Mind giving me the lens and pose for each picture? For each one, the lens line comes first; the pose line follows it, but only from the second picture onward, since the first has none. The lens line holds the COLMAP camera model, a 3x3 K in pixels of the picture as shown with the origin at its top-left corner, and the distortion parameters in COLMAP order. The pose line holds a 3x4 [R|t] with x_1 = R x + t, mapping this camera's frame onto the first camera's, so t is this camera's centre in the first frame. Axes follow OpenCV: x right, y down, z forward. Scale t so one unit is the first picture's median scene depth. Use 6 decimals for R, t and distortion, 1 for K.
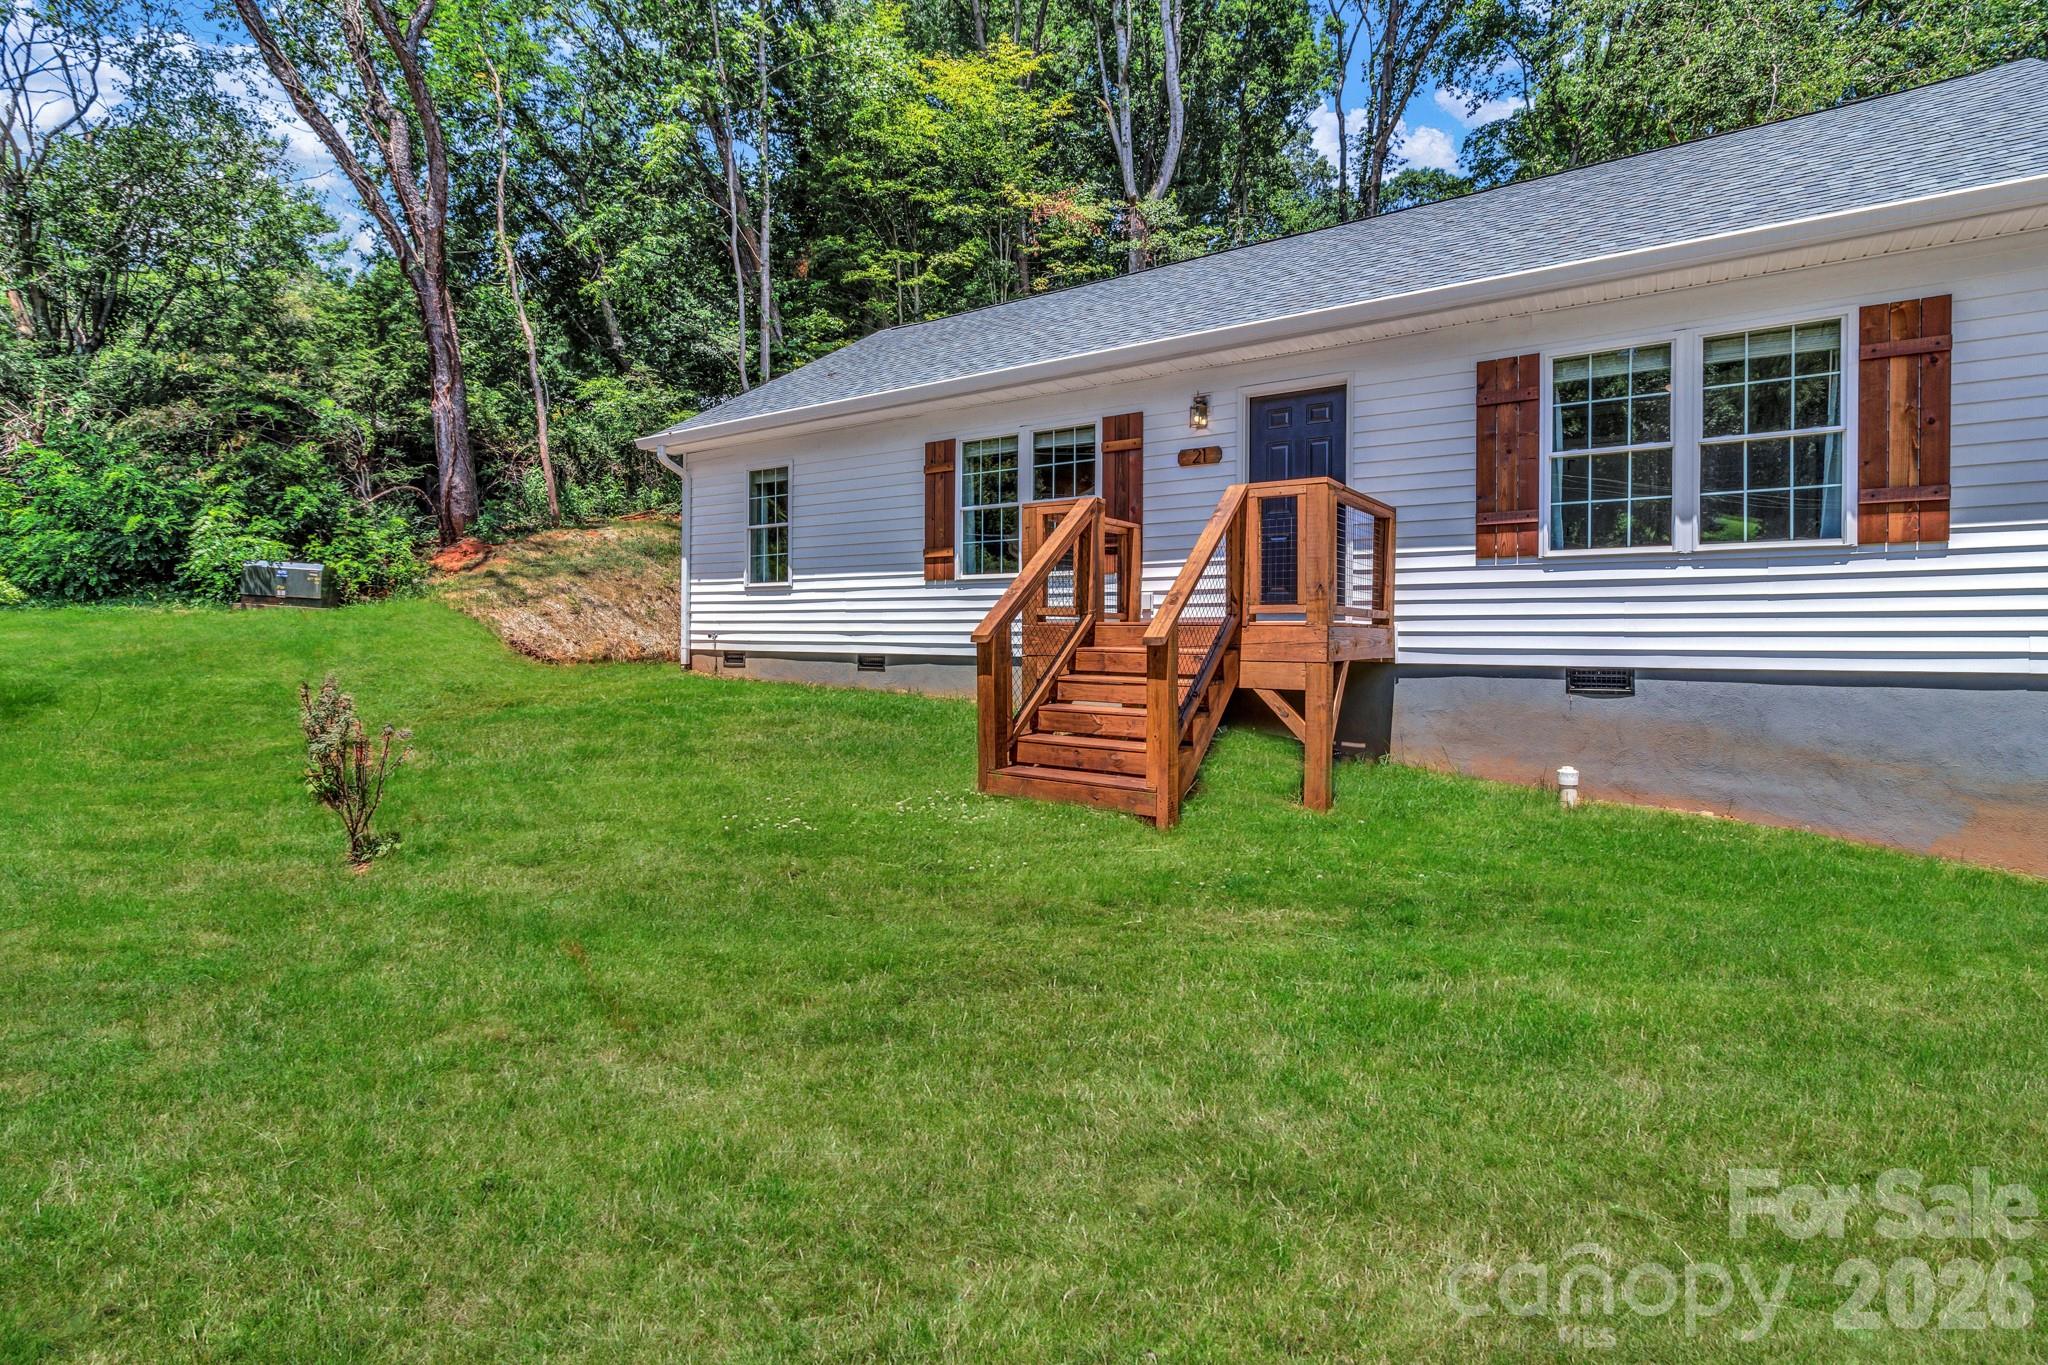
lens RADIAL K [[954.8, 0, 1015.5], [0, 954.8, 650.0], [0, 0, 1]] dist [0.000713, -0.000298]
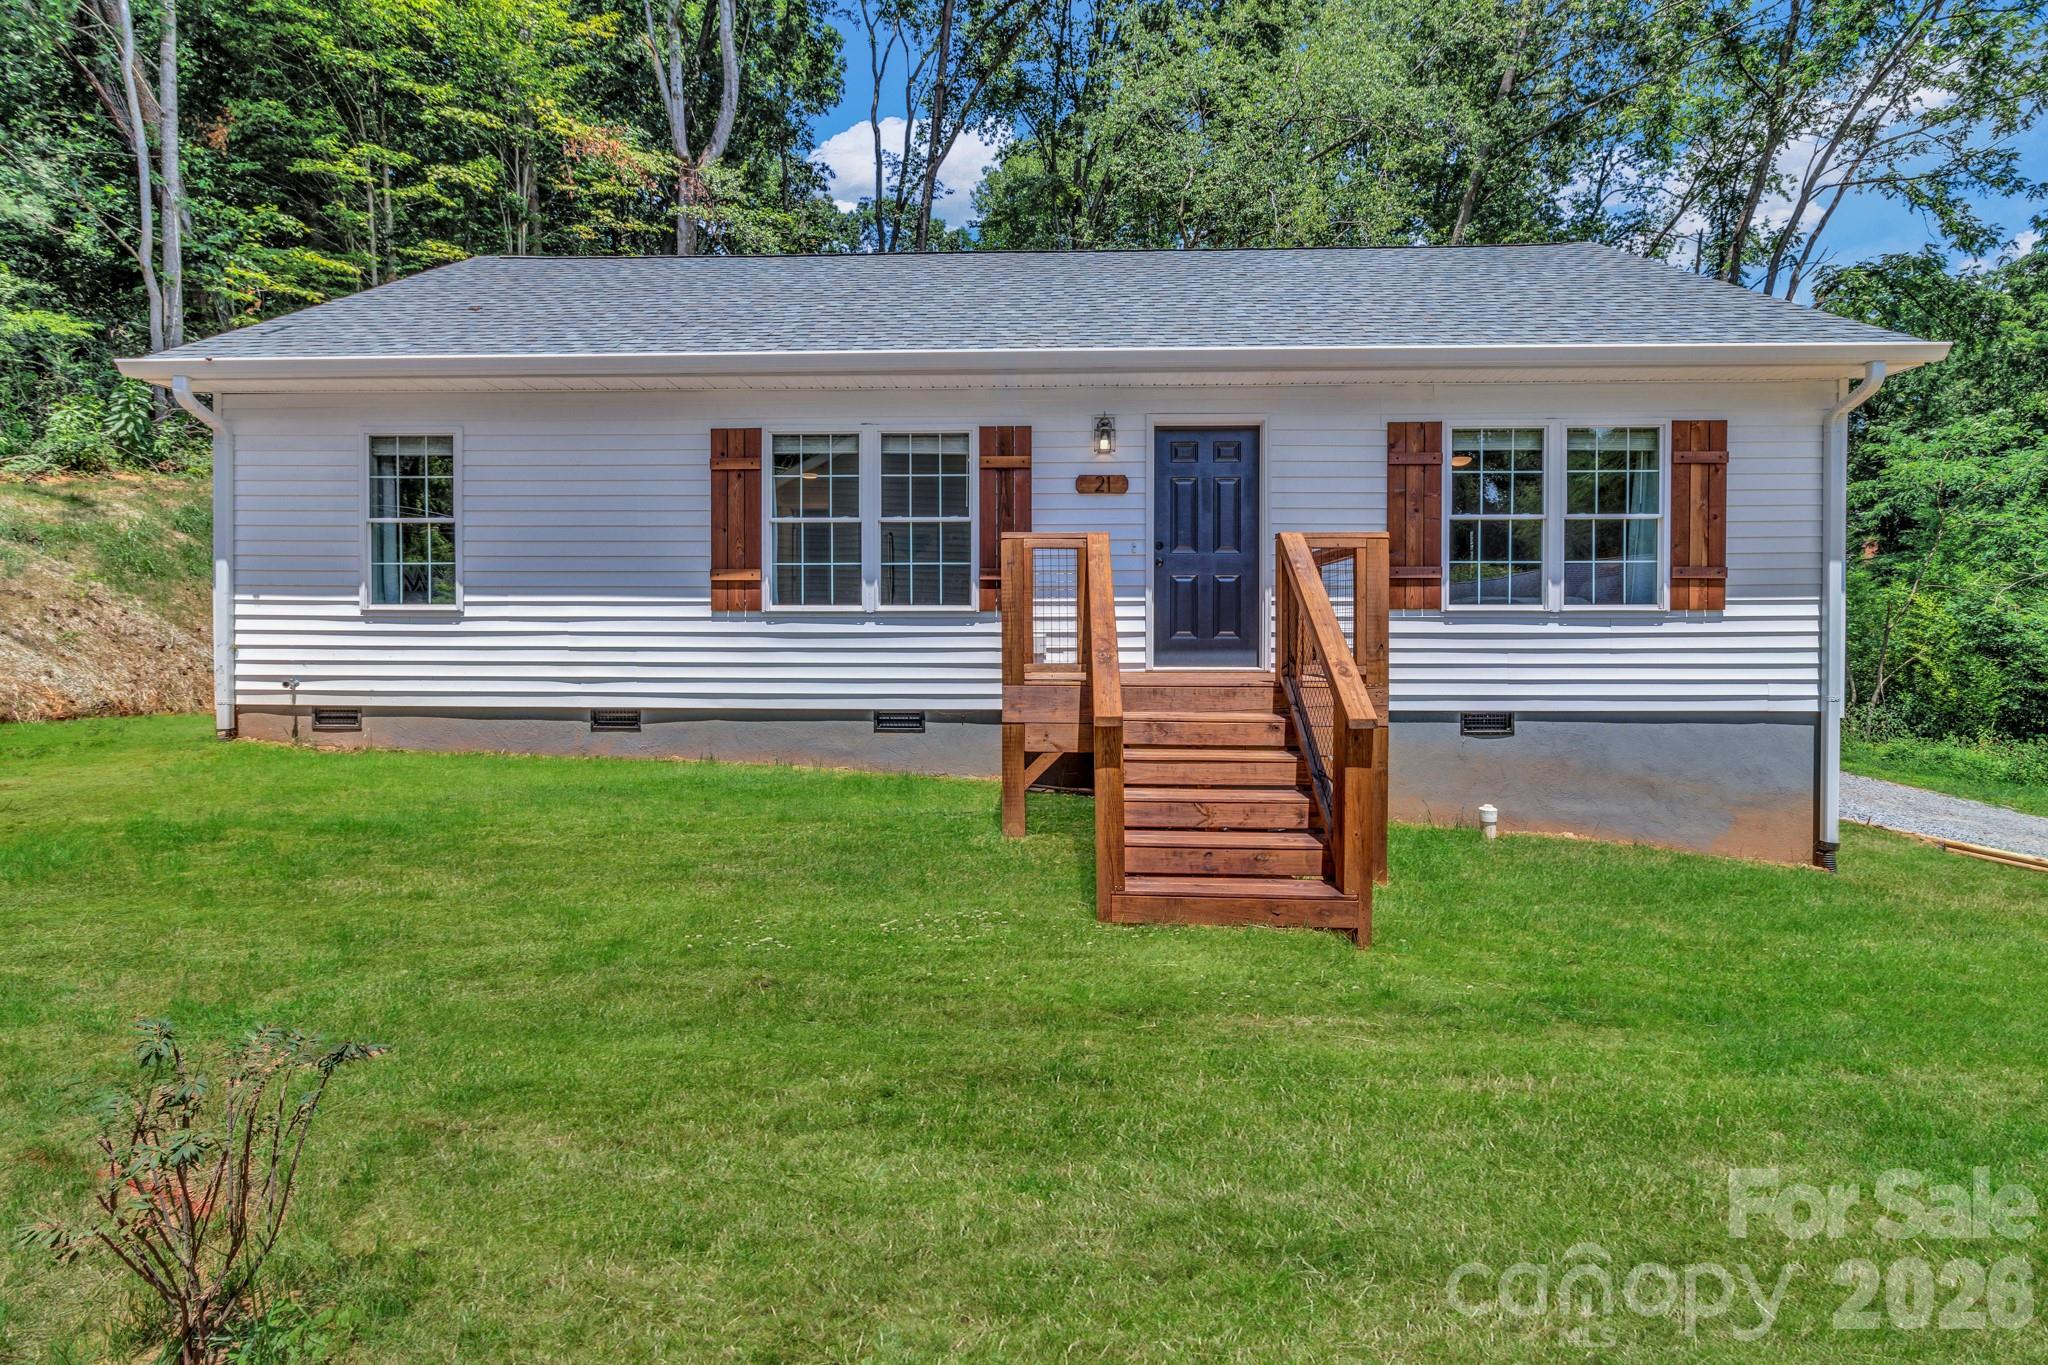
lens RADIAL K [[954.8, 0, 1015.5], [0, 954.8, 650.0], [0, 0, 1]] dist [0.000713, -0.000298]
pose [[0.845284, -0.012371, 0.534175, -0.297349], [0.010667, 0.999923, 0.006276, -0.043910], [-0.534212, 0.000393, 0.845351, 0.233784]]
